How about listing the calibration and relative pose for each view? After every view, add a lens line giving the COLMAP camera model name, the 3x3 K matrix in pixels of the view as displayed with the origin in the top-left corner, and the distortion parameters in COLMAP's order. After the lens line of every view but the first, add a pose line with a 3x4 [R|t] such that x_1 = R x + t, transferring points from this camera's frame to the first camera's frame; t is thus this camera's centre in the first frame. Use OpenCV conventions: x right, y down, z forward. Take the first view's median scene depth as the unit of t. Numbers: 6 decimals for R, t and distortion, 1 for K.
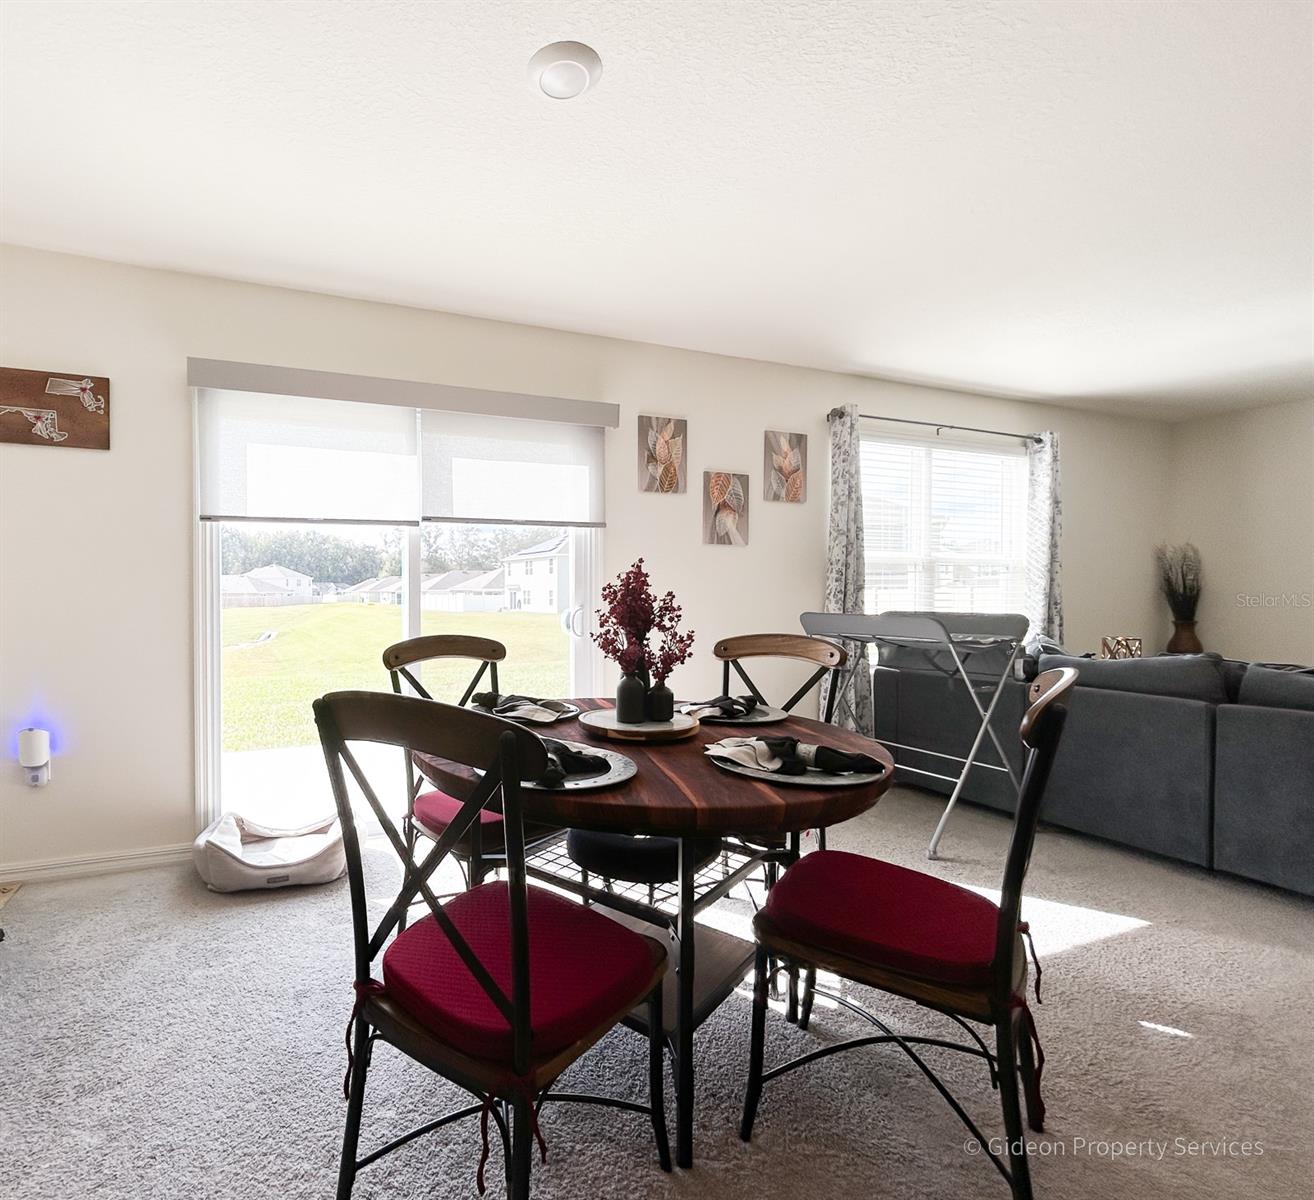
lens RADIAL K [[1021.8, 0, 657.0], [0, 1021.8, 600.0], [0, 0, 1]] dist [-0.007502, -0.002700]
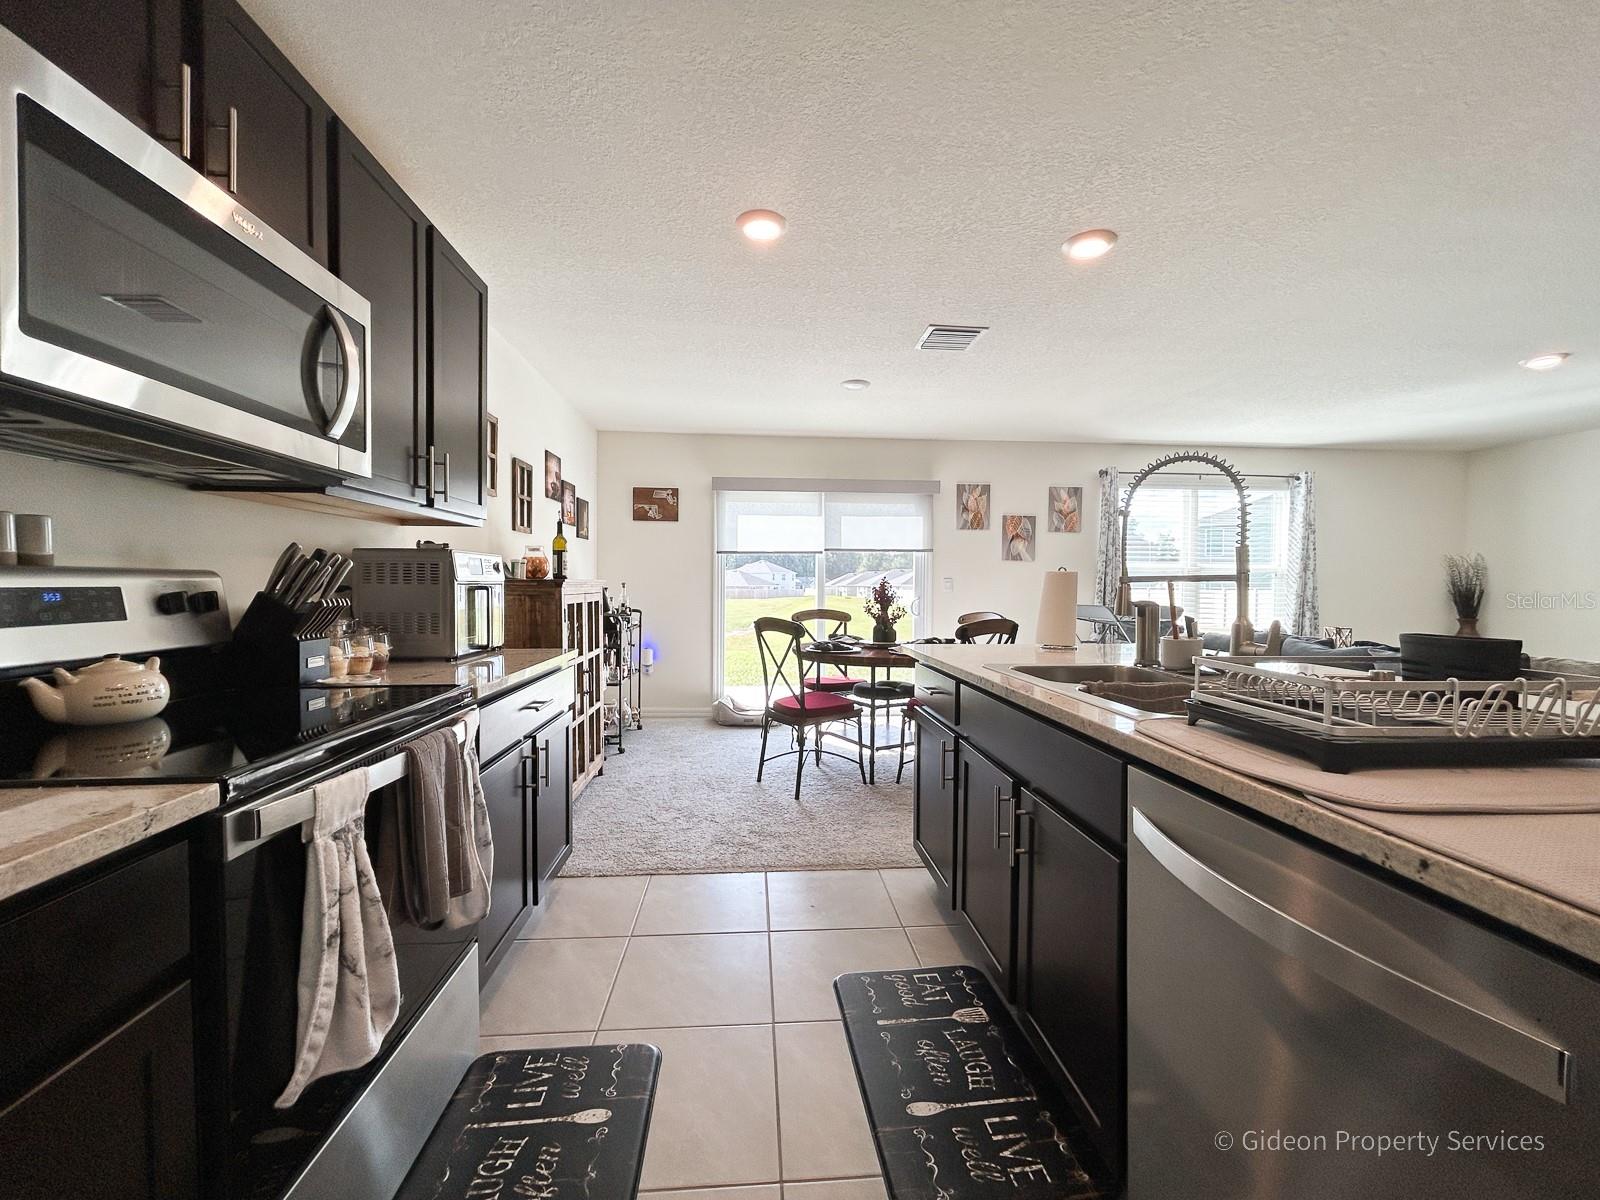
lens RADIAL K [[1015.7, 0, 800.0], [0, 1015.7, 600.0], [0, 0, 1]] dist [0.000377, 0.000027]
pose [[0.948645, 0.014212, -0.316022, 0.259484], [-0.012762, 0.999896, 0.006657, 0.000719], [0.316084, -0.002282, 0.948729, -0.639266]]
